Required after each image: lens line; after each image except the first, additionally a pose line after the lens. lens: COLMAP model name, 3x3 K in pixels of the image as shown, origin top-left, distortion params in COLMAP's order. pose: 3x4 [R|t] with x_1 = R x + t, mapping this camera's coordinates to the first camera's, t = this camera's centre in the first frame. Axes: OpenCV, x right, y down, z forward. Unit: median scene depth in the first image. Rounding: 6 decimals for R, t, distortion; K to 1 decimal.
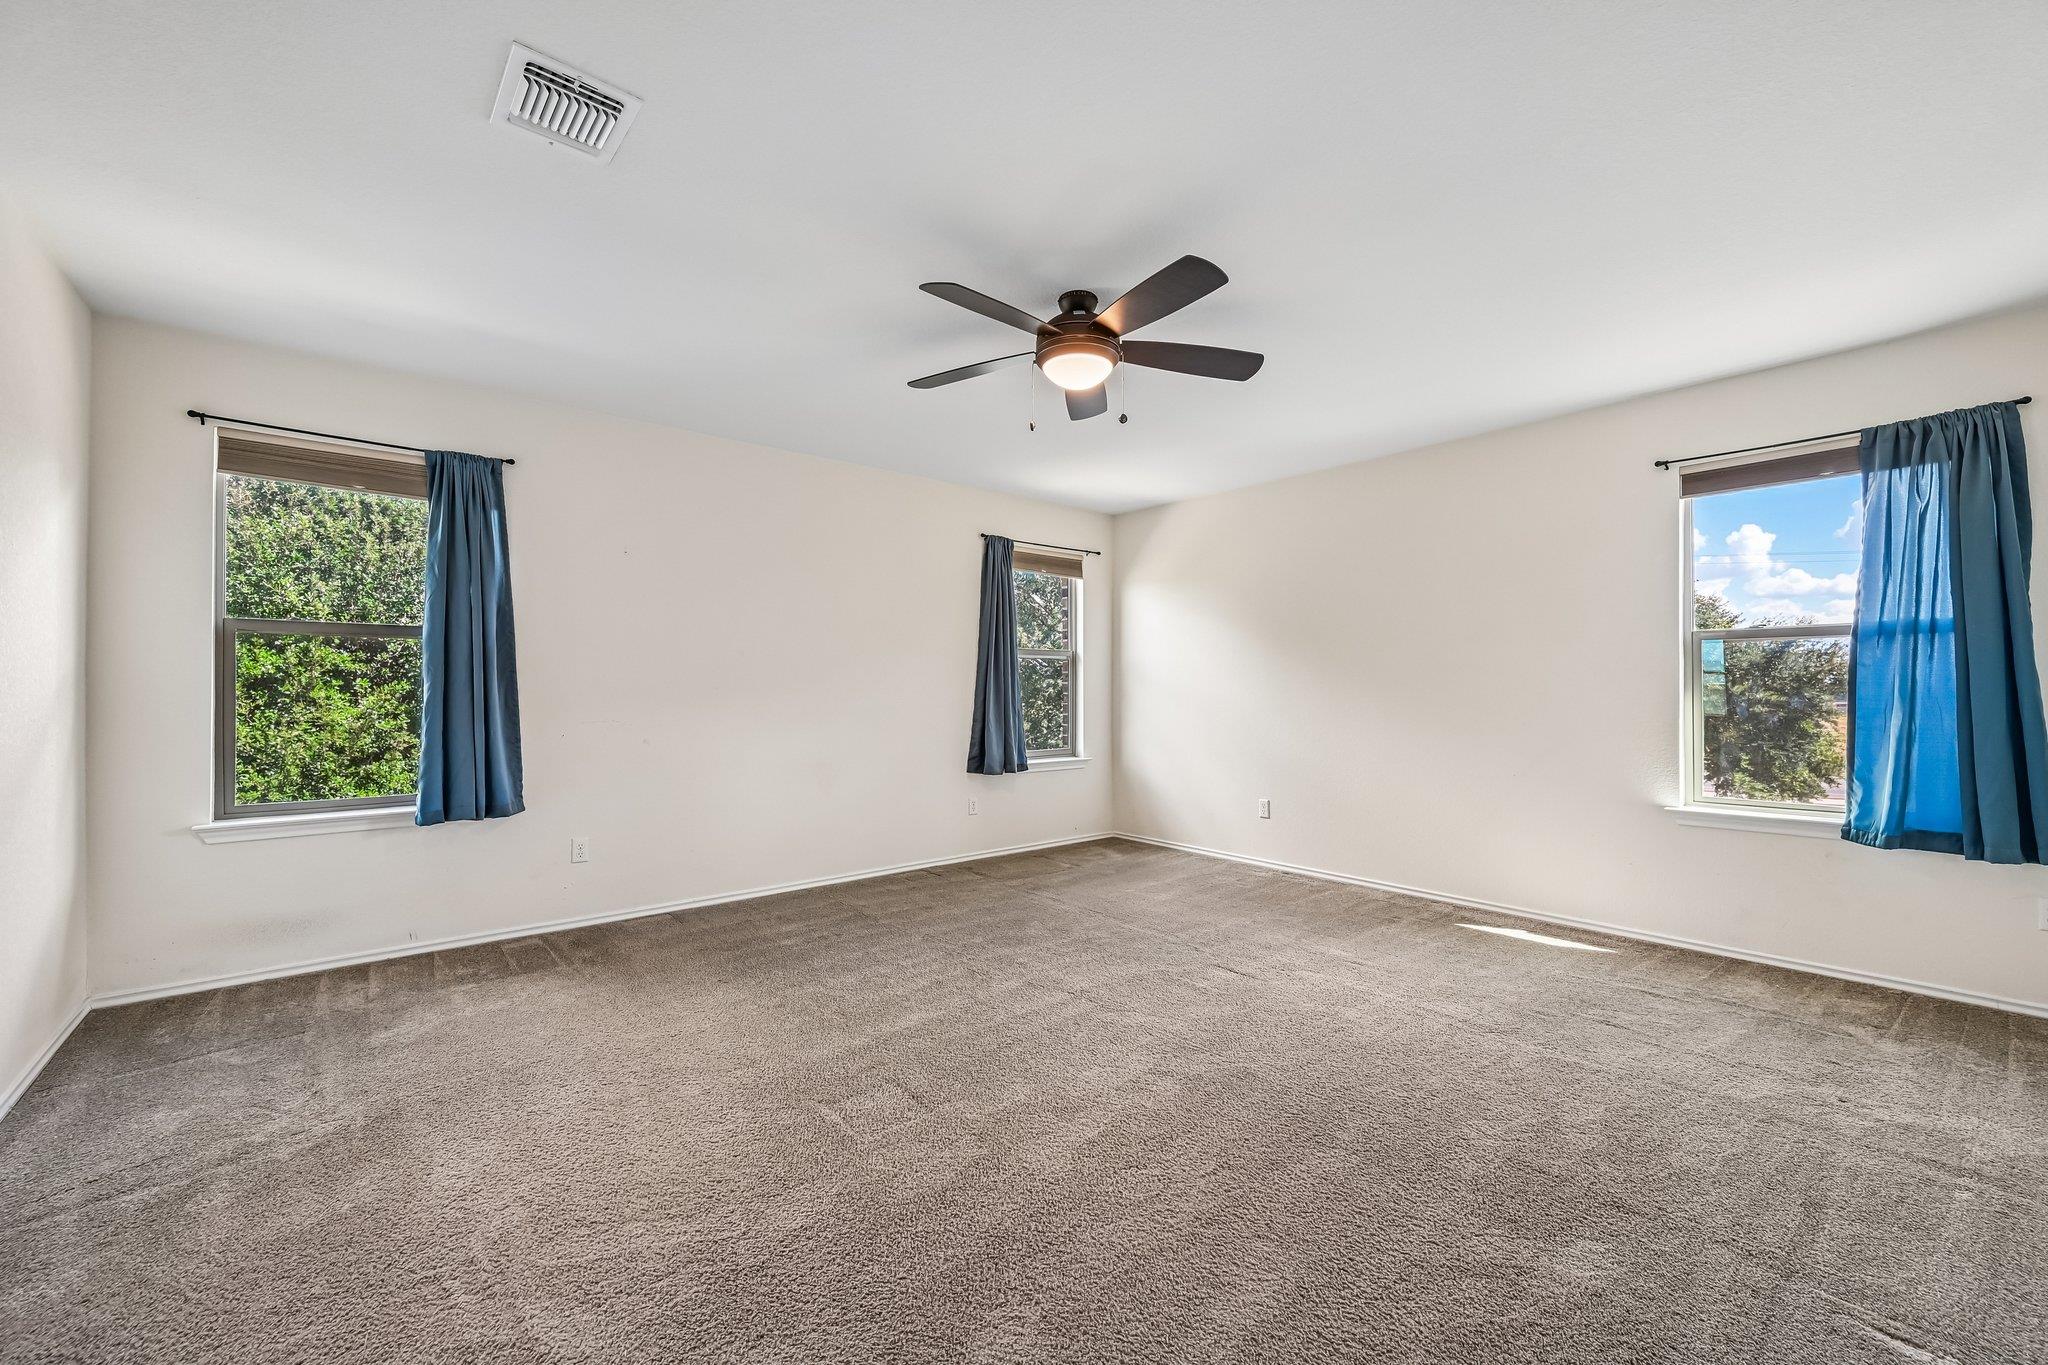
lens RADIAL K [[809.6, 0, 1025.9], [0, 809.6, 686.2], [0, 0, 1]] dist [0.001733, 0.000247]
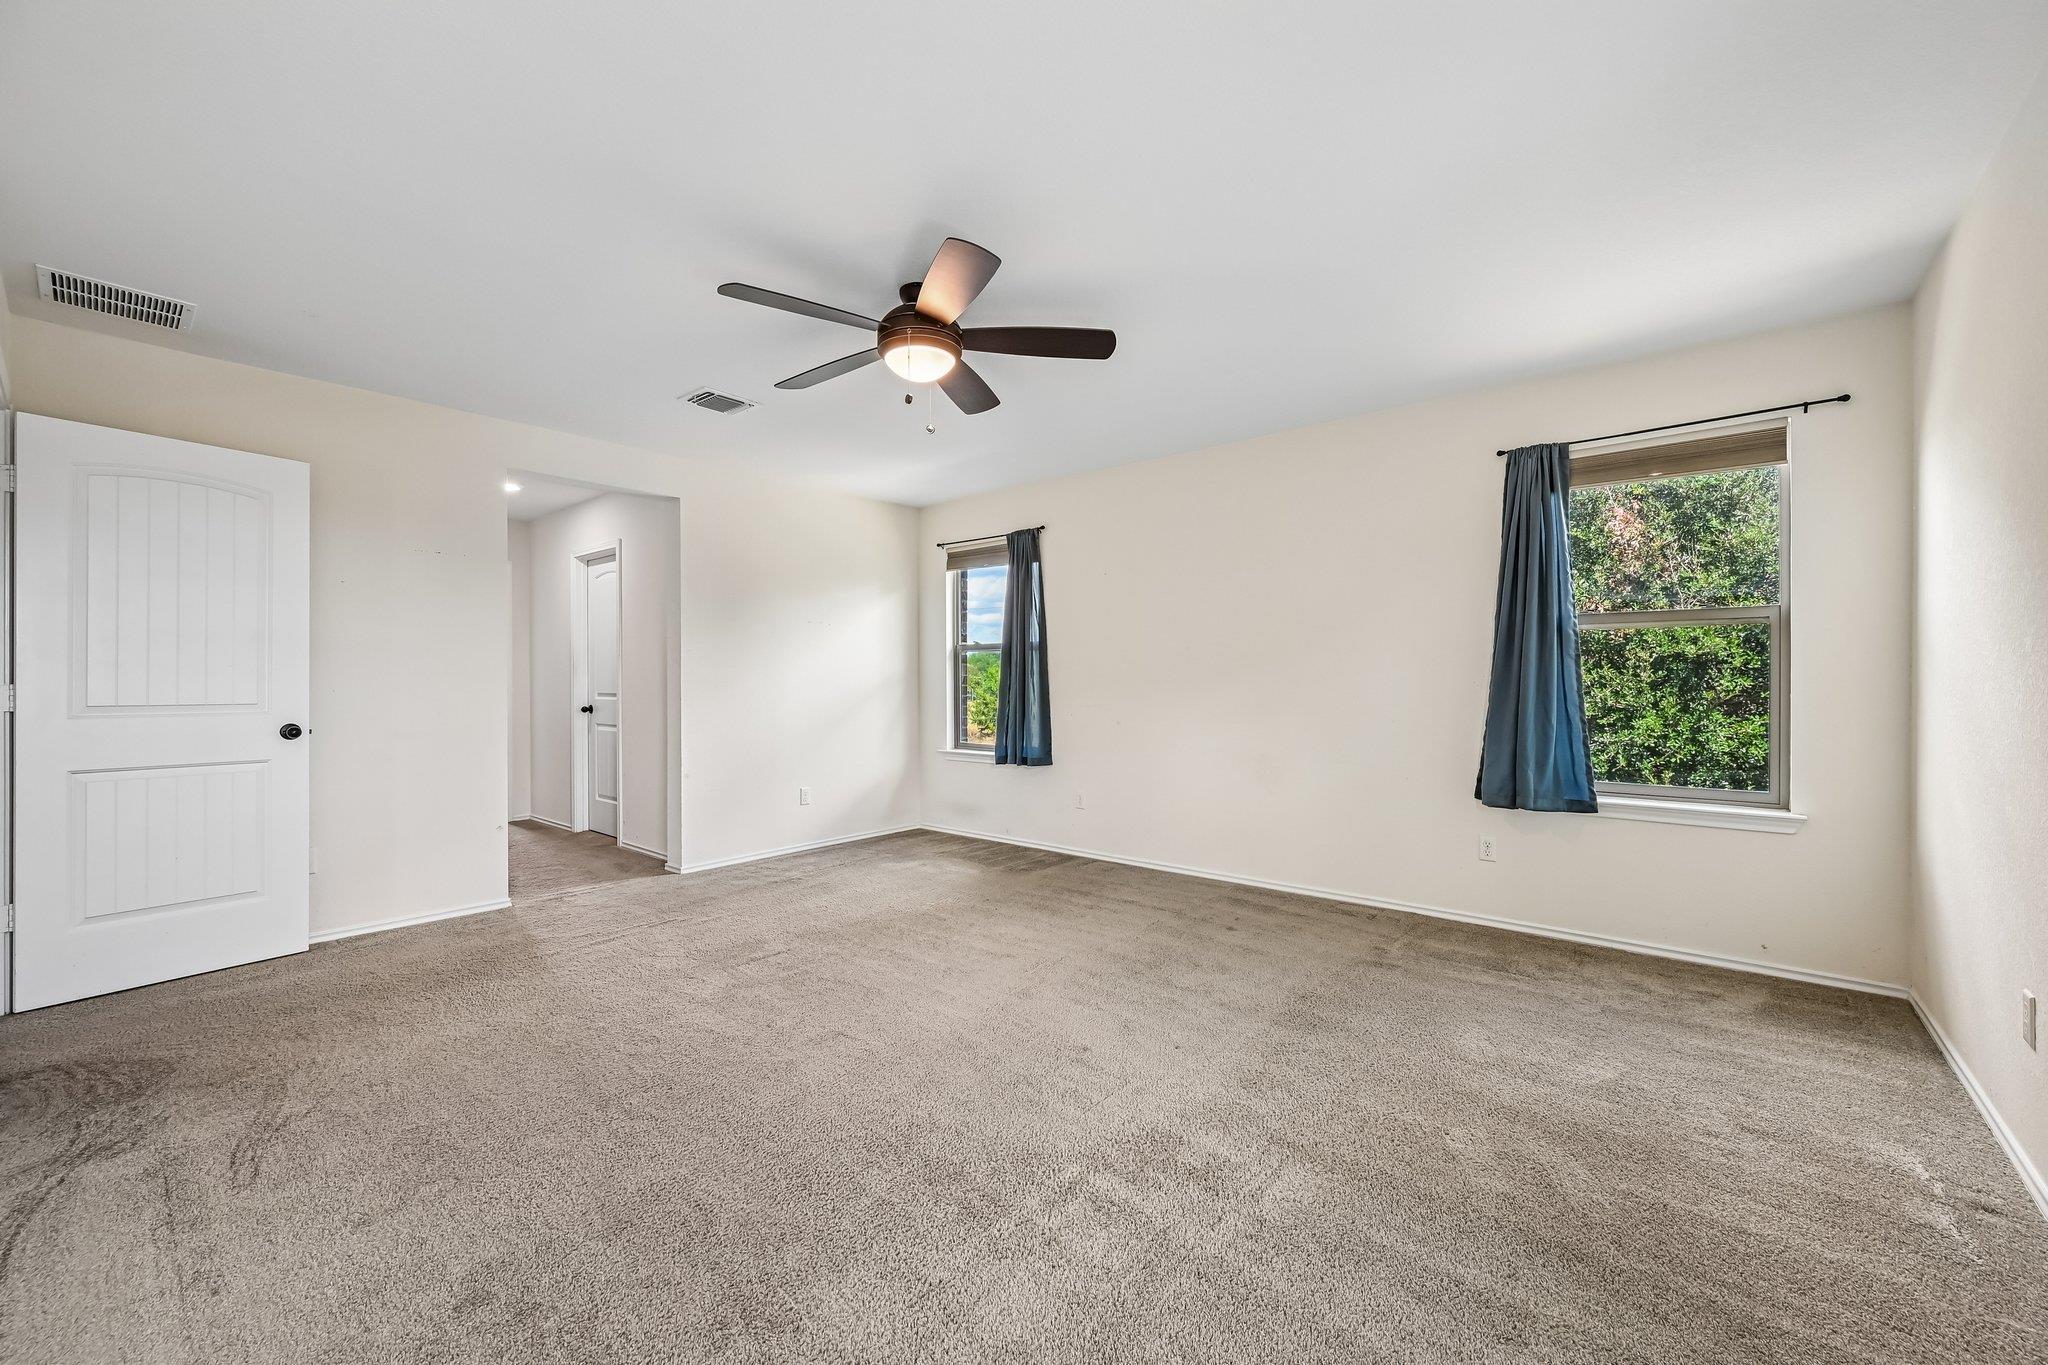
lens RADIAL K [[809.6, 0, 1025.3], [0, 809.6, 686.5], [0, 0, 1]] dist [0.001733, 0.000247]
pose [[0.159298, 0.007933, -0.987199, 0.548130], [0.006860, 0.999935, 0.009142, -0.000341], [0.987207, -0.008228, 0.159234, 0.489576]]
